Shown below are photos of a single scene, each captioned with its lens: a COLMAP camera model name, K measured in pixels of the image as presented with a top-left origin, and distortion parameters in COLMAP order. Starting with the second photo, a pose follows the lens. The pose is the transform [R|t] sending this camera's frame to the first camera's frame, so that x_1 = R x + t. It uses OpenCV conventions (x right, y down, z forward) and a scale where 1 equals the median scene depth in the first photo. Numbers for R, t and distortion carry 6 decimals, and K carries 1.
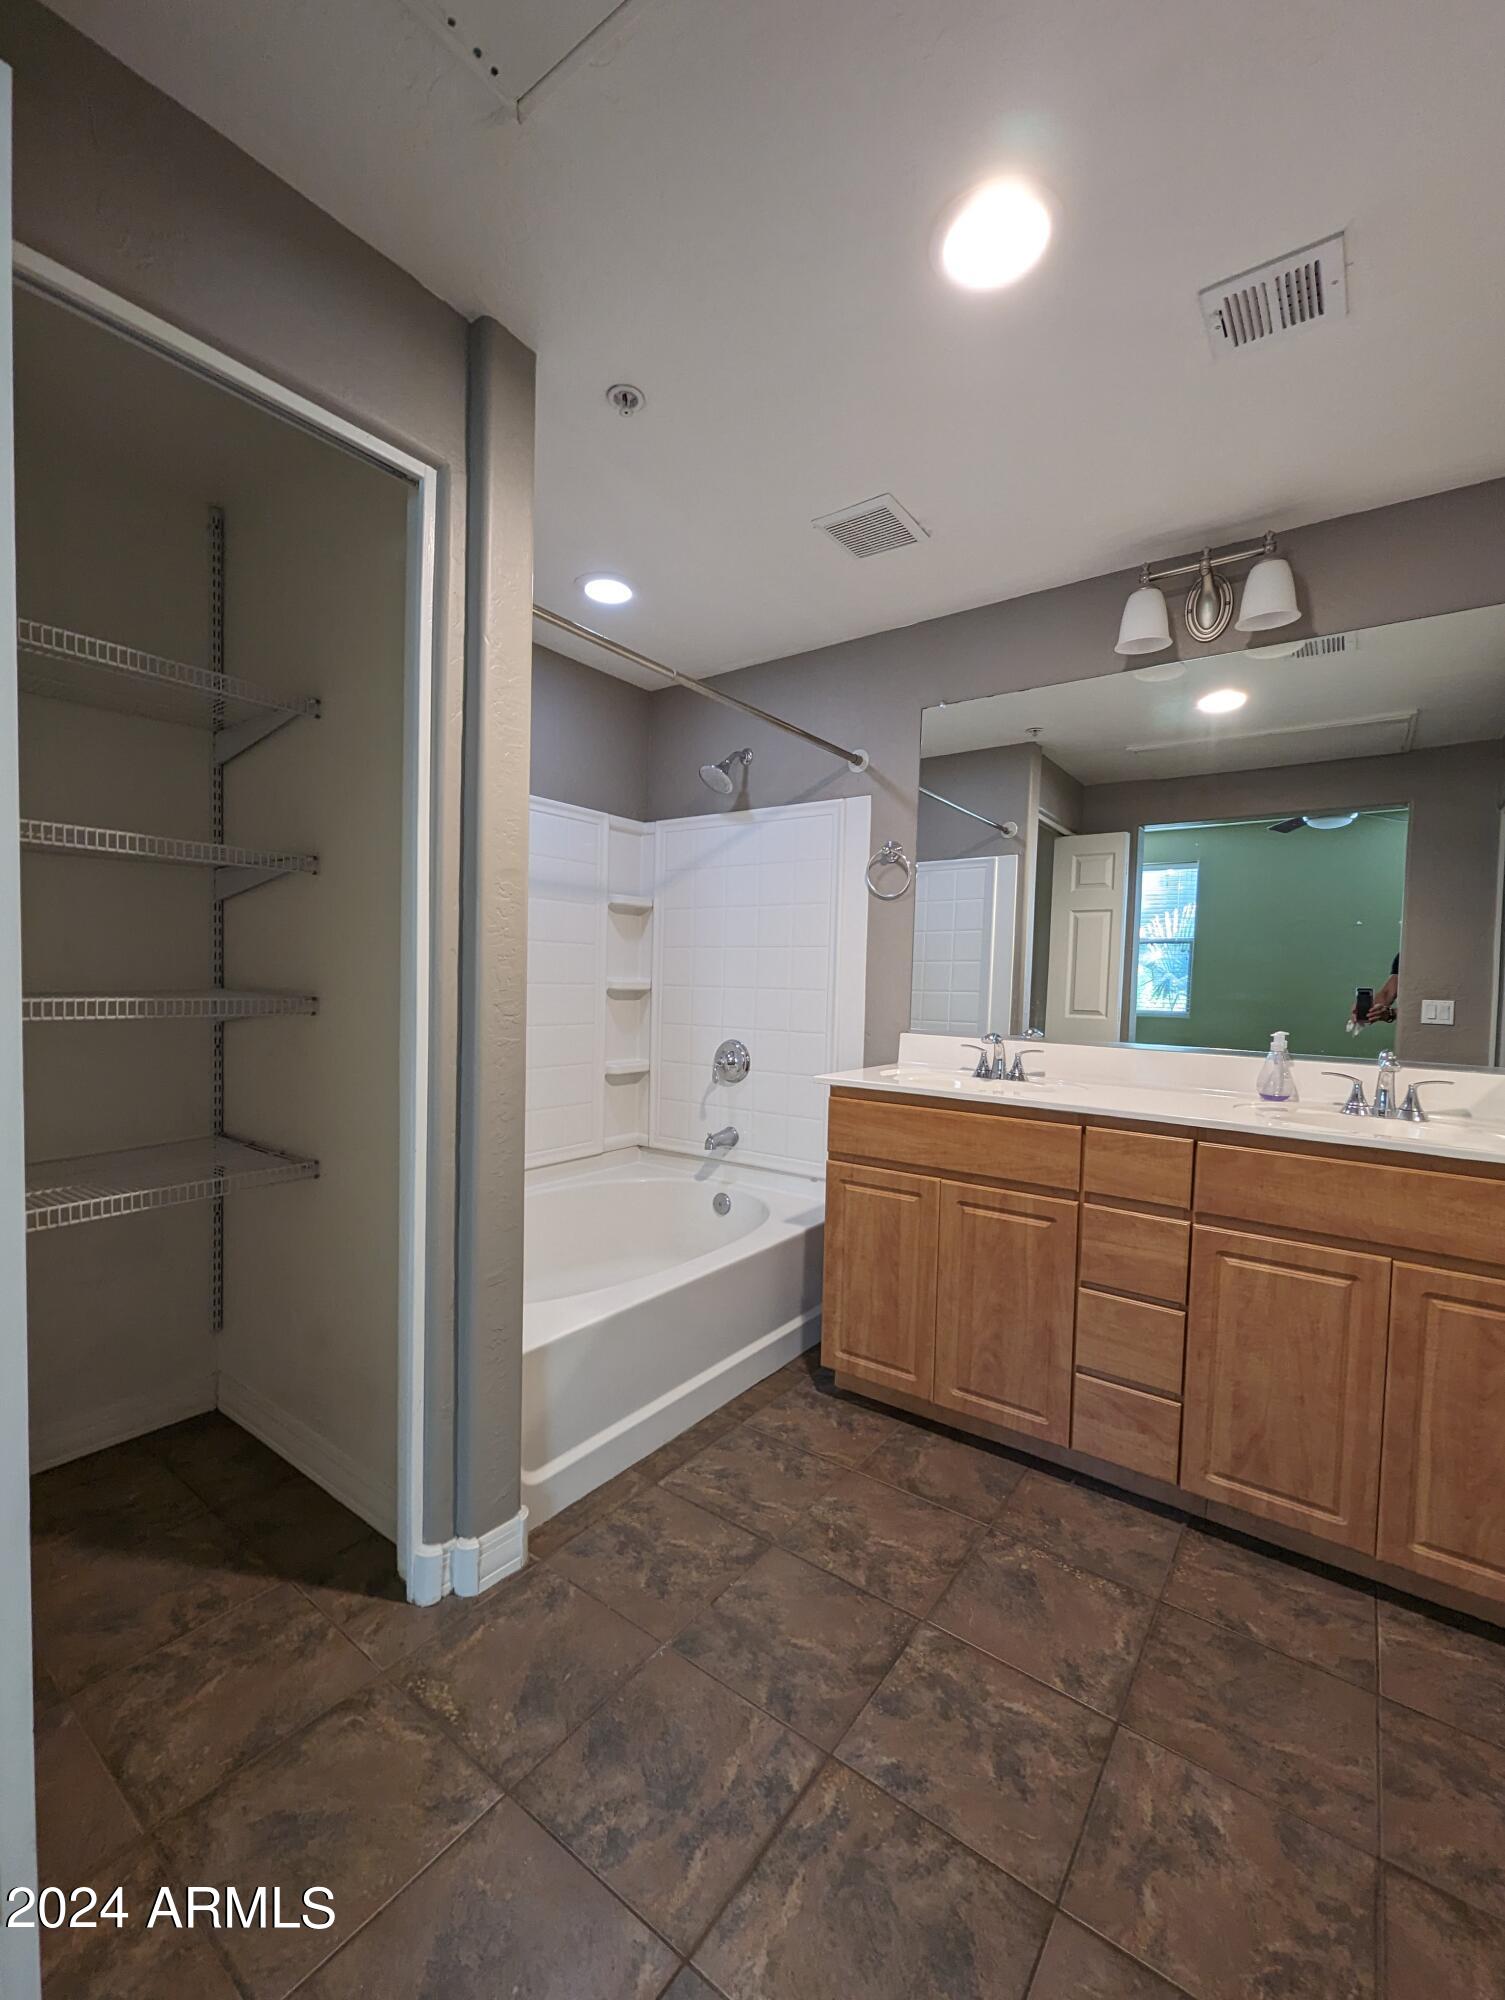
lens RADIAL K [[826.9, 0, 755.0], [0, 826.9, 1002.2], [0, 0, 1]] dist [-0.007390, -0.000541]
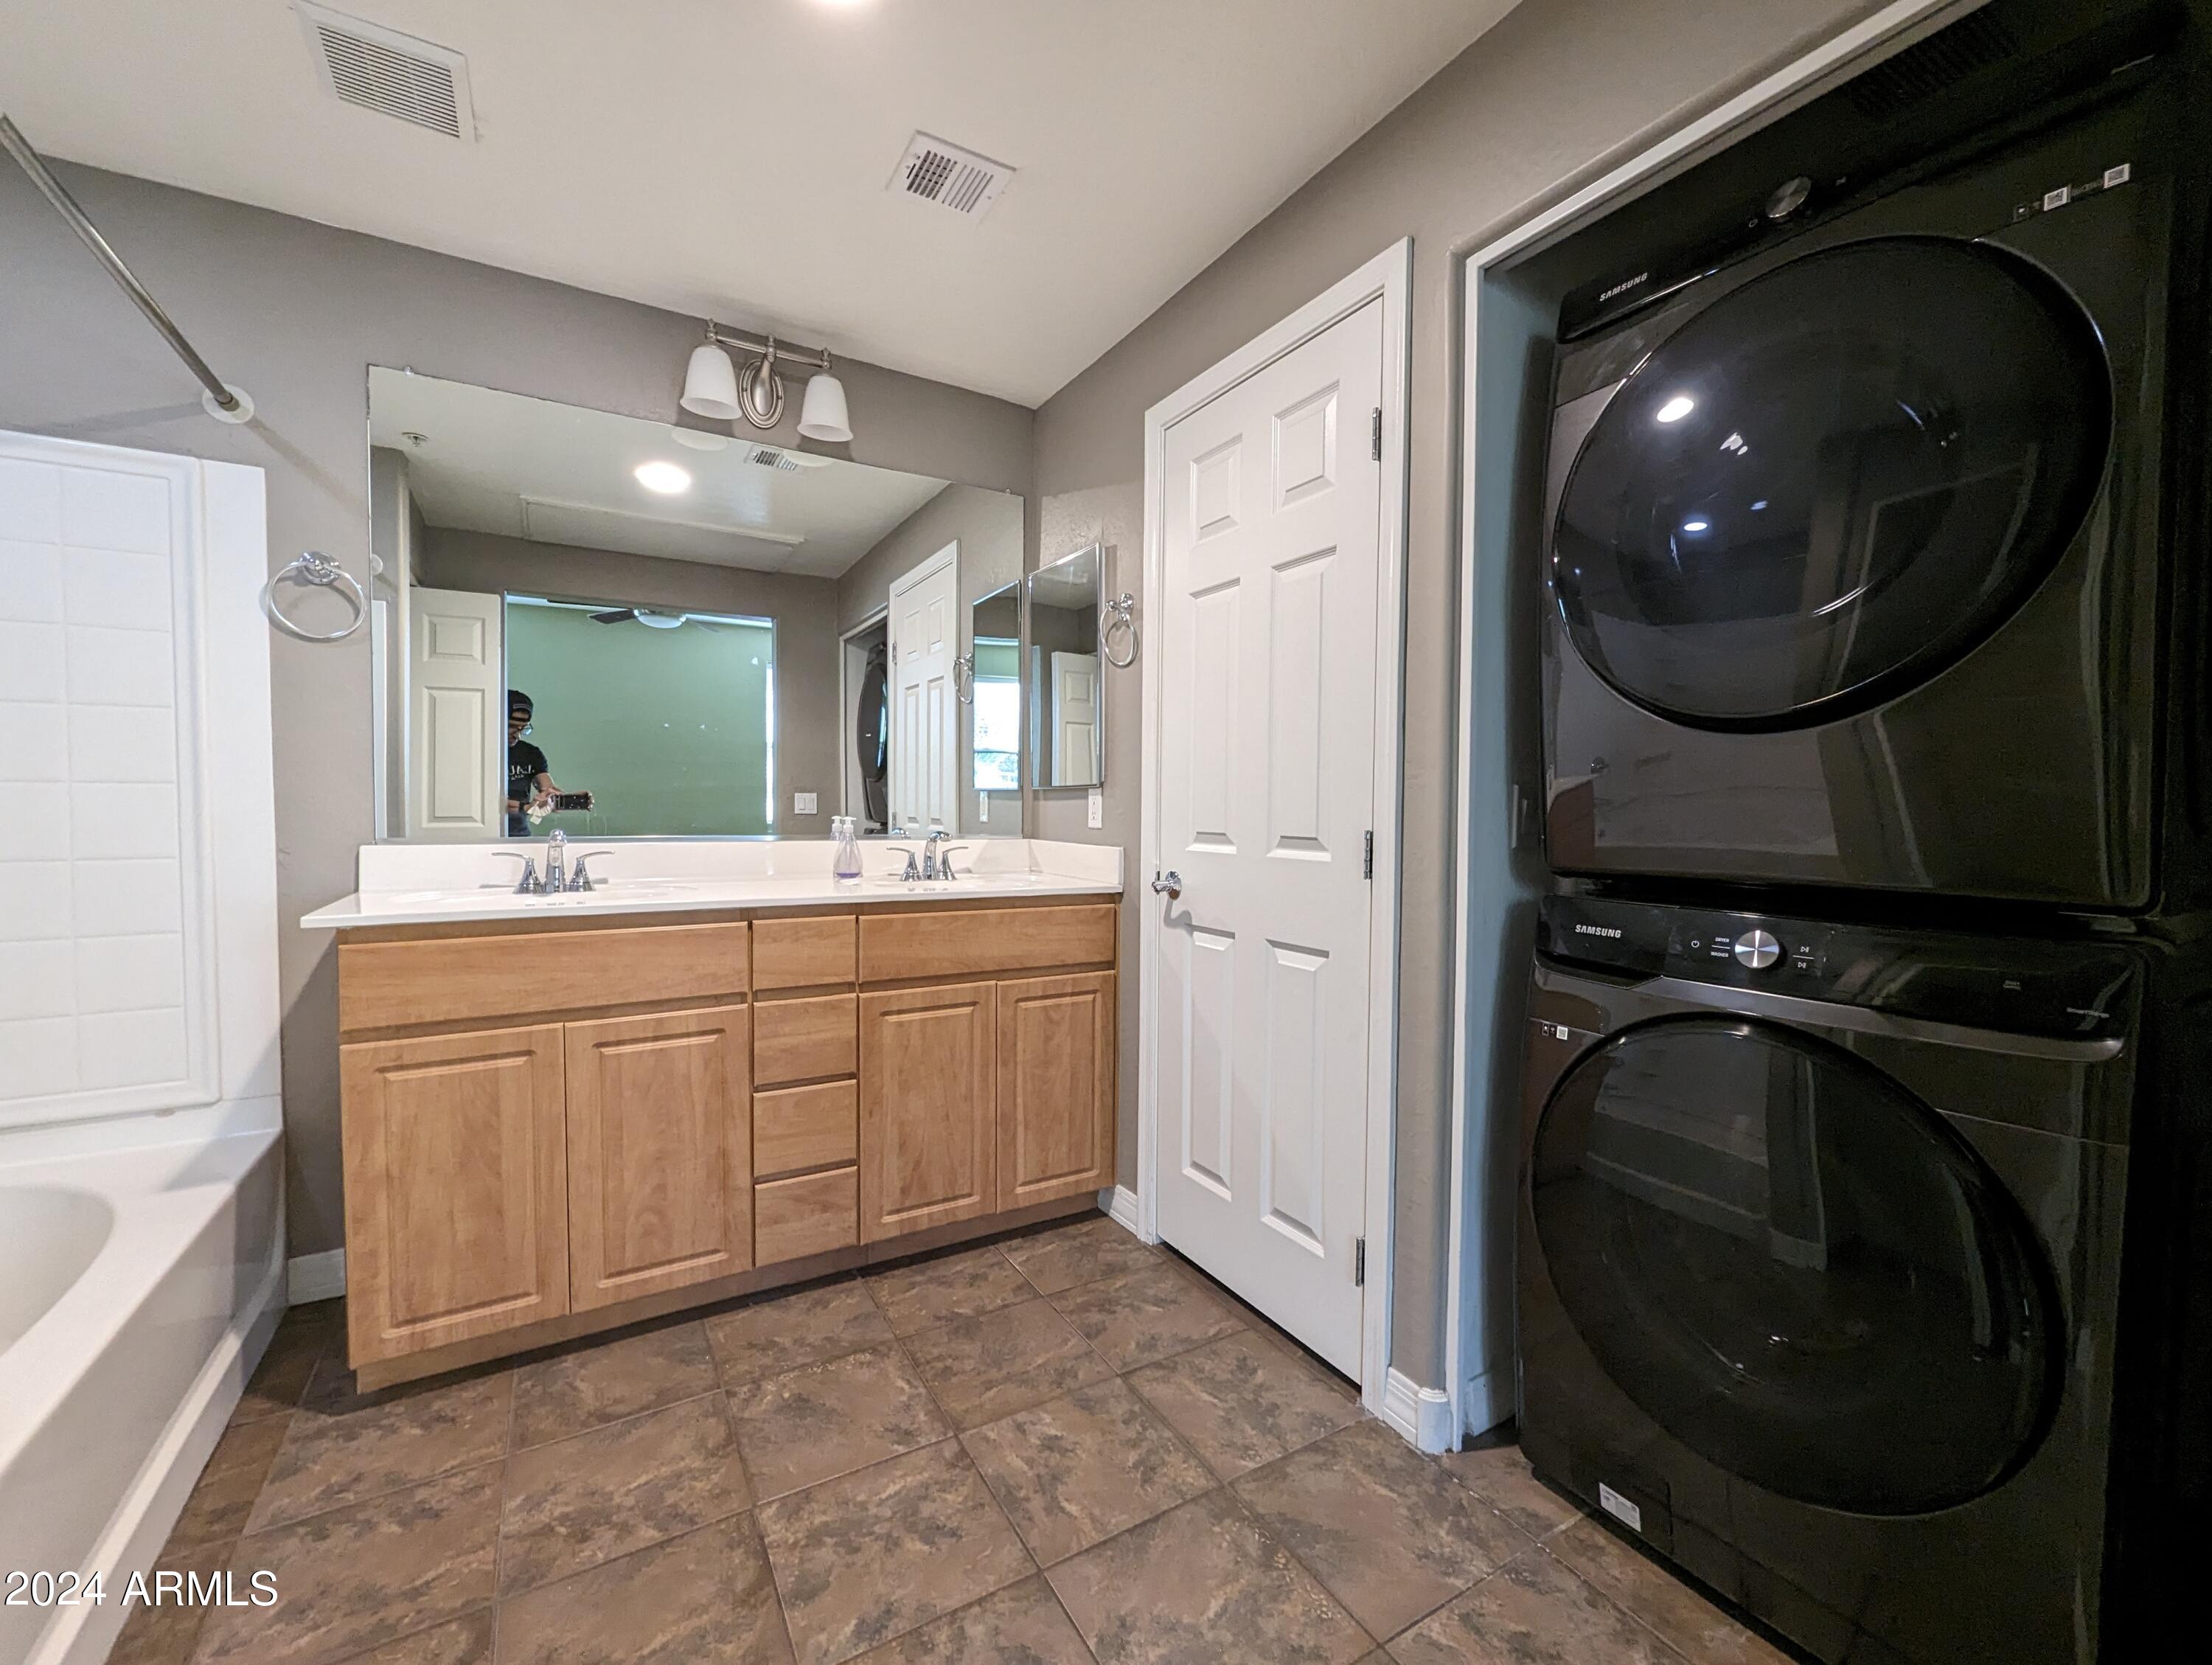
lens RADIAL K [[914.5, 0, 1113.6], [0, 914.5, 830.2], [0, 0, 1]] dist [-0.007390, -0.000541]
pose [[0.374864, -0.048068, 0.925833, -0.421103], [0.028274, 0.998783, 0.040408, 0.019113], [-0.926649, 0.011029, 0.375767, 0.247935]]
